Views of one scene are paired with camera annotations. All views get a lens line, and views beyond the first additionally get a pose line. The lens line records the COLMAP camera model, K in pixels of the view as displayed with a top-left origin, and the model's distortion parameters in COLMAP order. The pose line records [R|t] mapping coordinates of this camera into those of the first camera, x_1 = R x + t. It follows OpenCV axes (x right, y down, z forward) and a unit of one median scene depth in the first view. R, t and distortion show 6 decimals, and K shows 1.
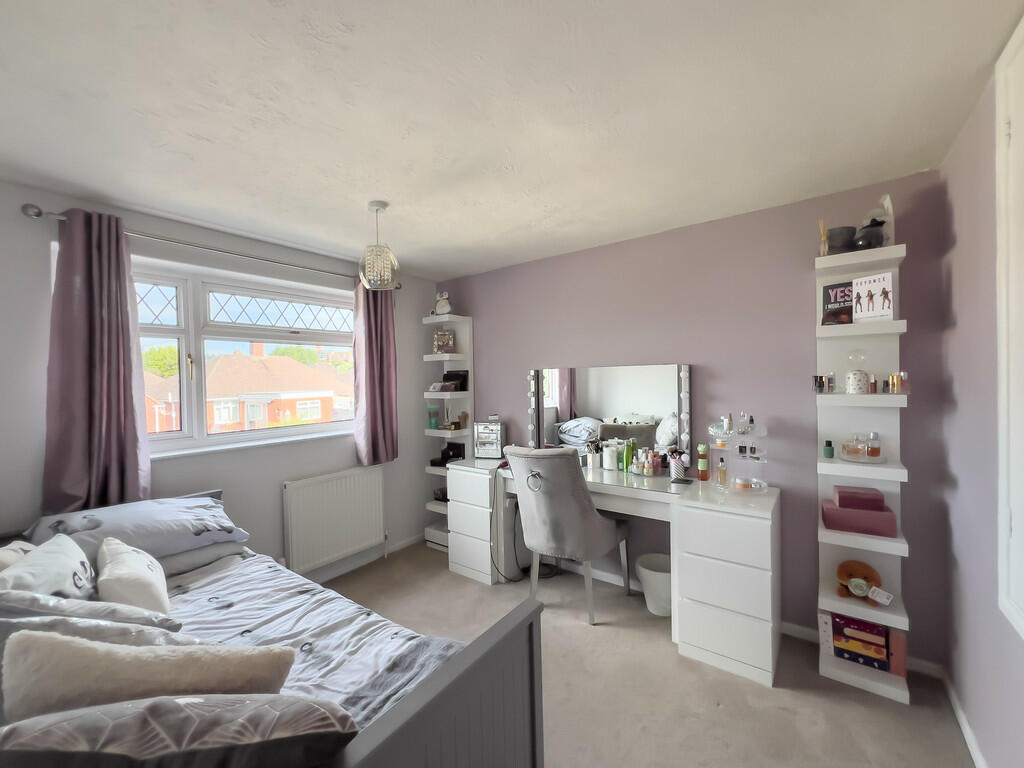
lens RADIAL K [[410.2, 0, 509.8], [0, 410.2, 382.9], [0, 0, 1]] dist [-0.006221, 0.000869]
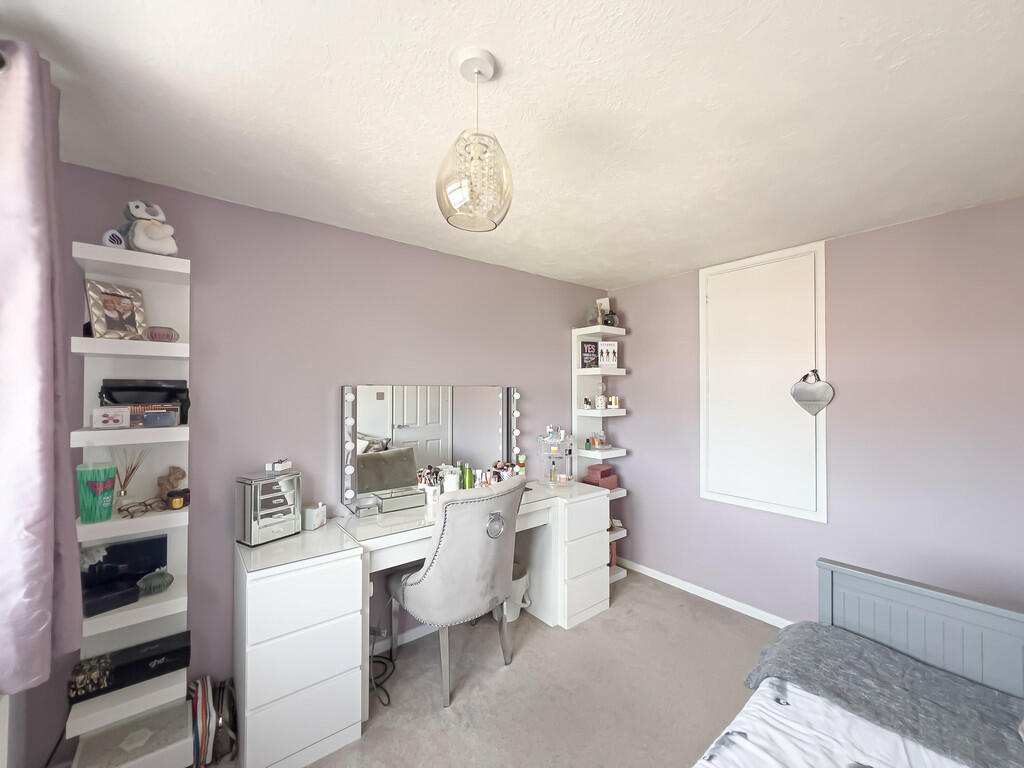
lens RADIAL K [[410.2, 0, 511.1], [0, 410.2, 386.7], [0, 0, 1]] dist [-0.006221, 0.000869]
pose [[0.249921, 0.031863, 0.967742, -0.841118], [0.004734, 0.999406, -0.034128, -0.009038], [-0.968255, 0.013110, 0.249622, 0.883620]]
